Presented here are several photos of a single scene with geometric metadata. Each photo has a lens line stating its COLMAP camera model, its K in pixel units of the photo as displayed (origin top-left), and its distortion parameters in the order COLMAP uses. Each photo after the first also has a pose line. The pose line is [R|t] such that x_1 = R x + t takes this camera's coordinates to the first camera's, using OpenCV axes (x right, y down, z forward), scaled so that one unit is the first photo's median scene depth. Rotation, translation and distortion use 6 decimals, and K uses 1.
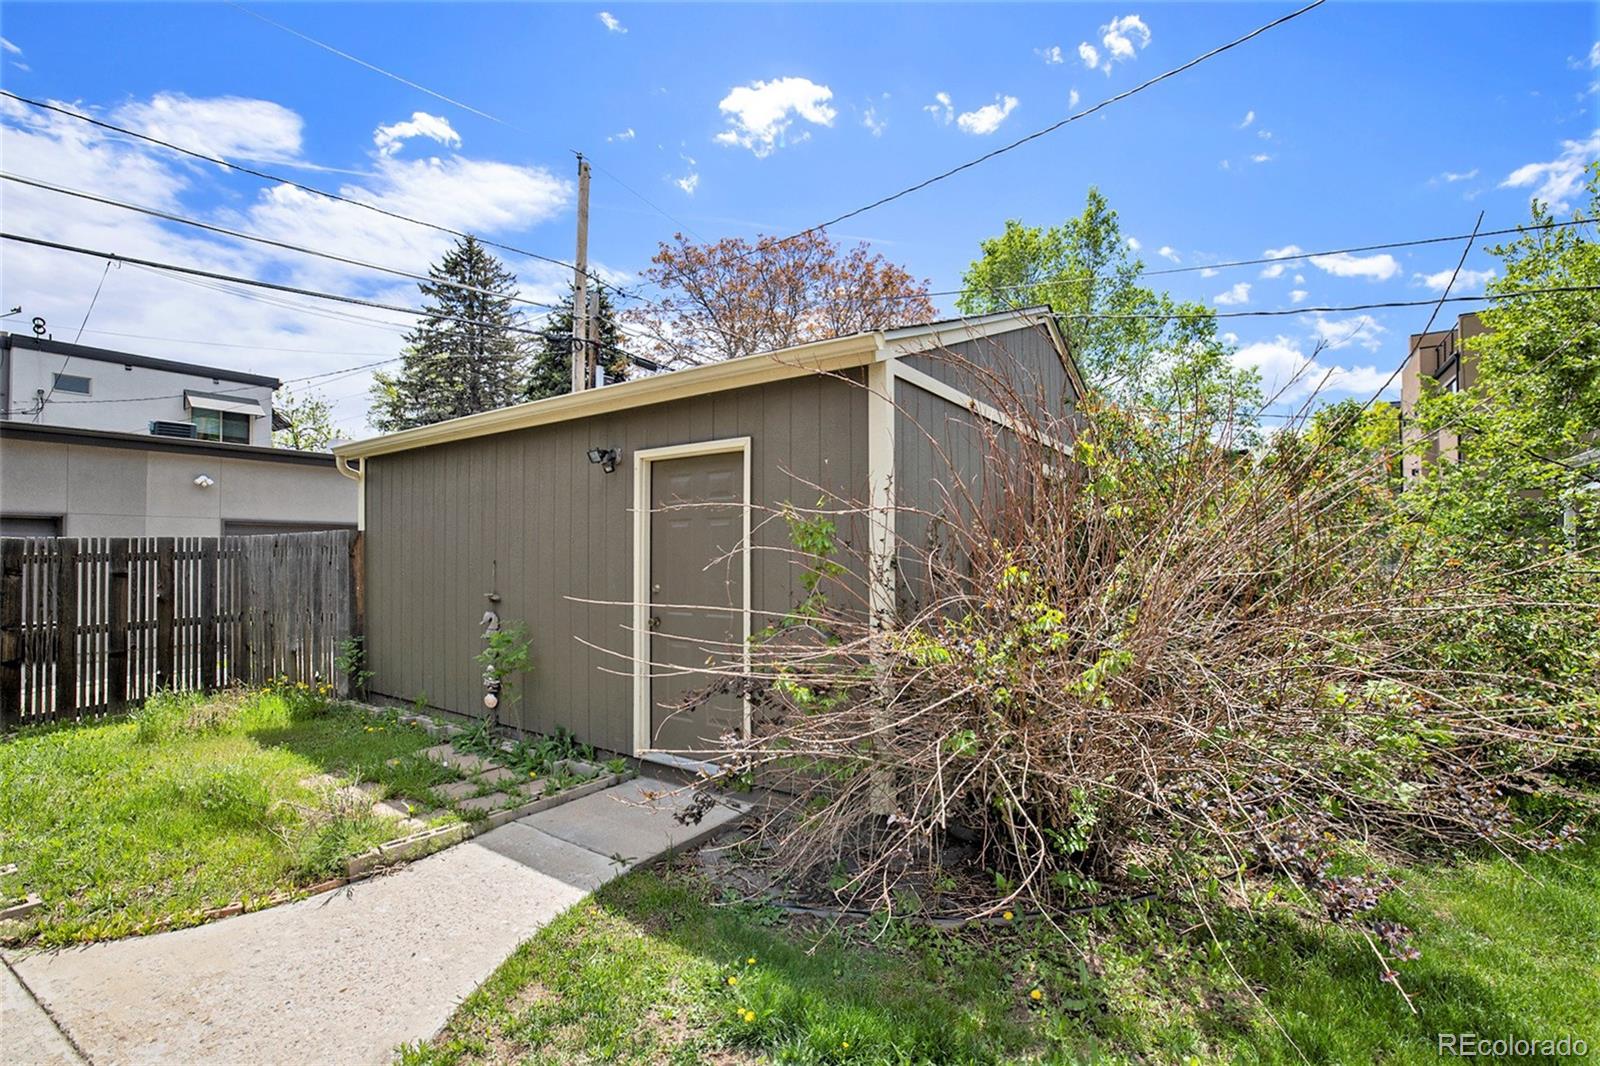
lens RADIAL K [[690.2, 0, 788.5], [0, 690.2, 536.7], [0, 0, 1]] dist [-0.032119, 0.006537]
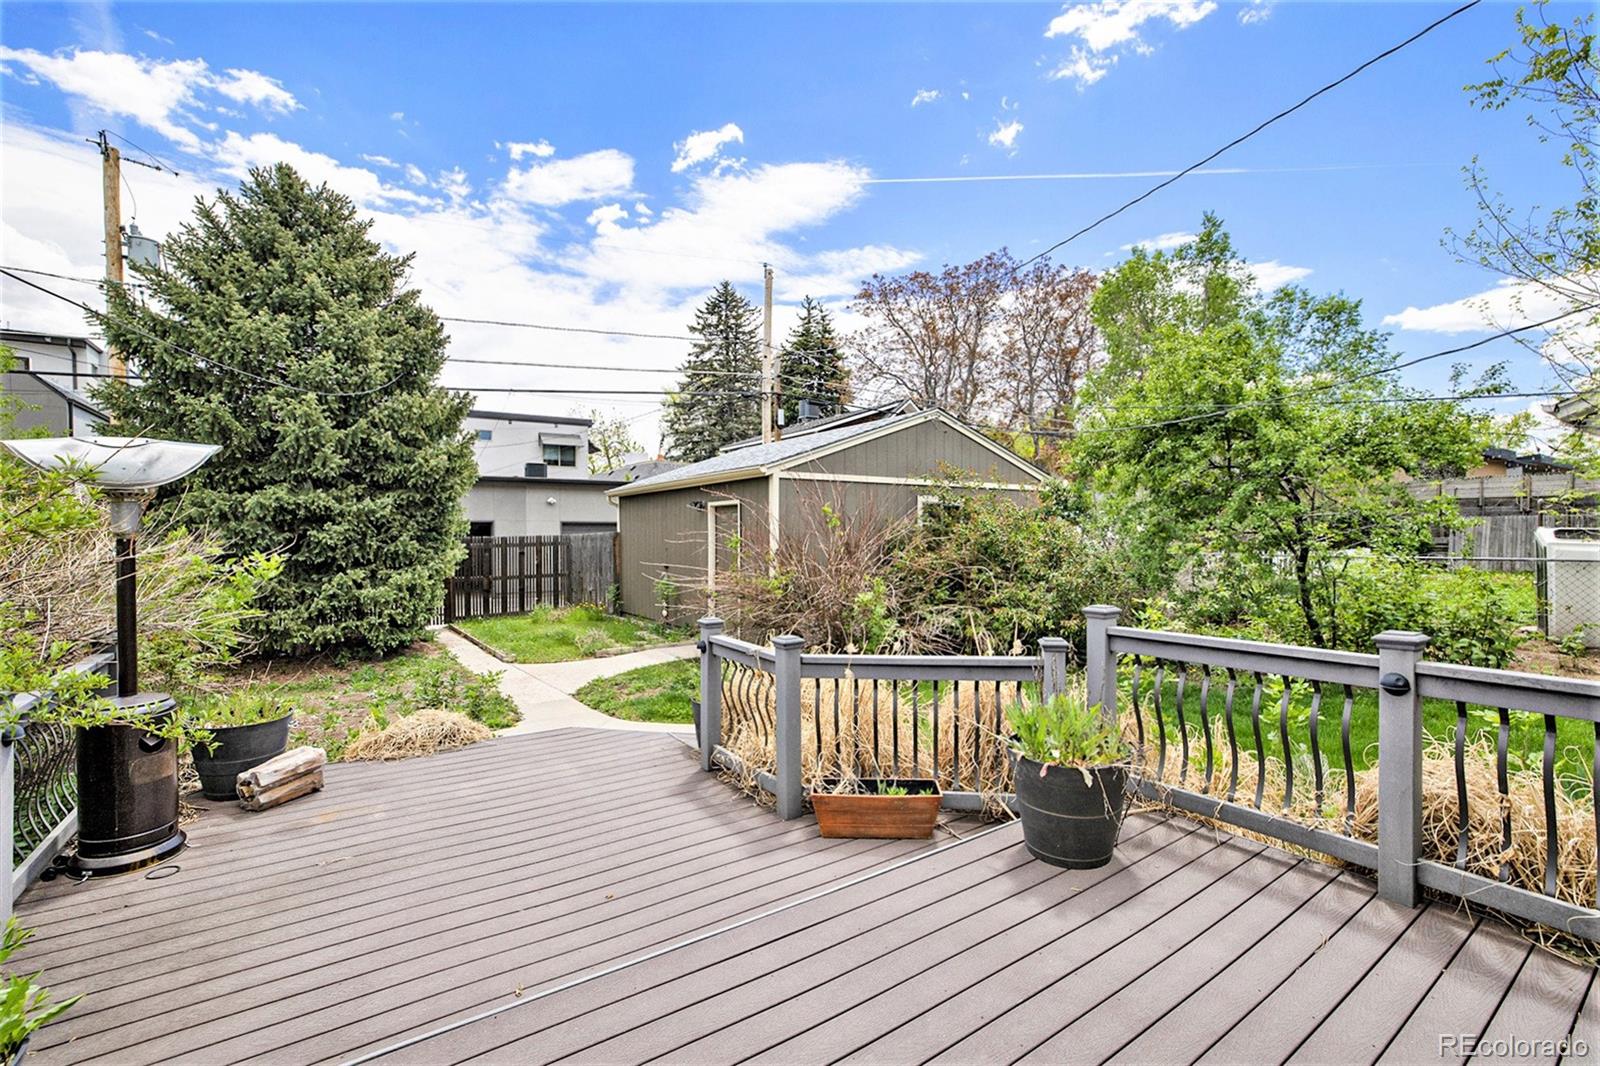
lens RADIAL K [[690.2, 0, 809.1], [0, 690.2, 536.3], [0, 0, 1]] dist [-0.032119, 0.006537]
pose [[0.939270, 0.005069, -0.343142, 0.271821], [0.002507, 0.999763, 0.021630, -0.017879], [0.343170, -0.021177, 0.939034, -0.324792]]
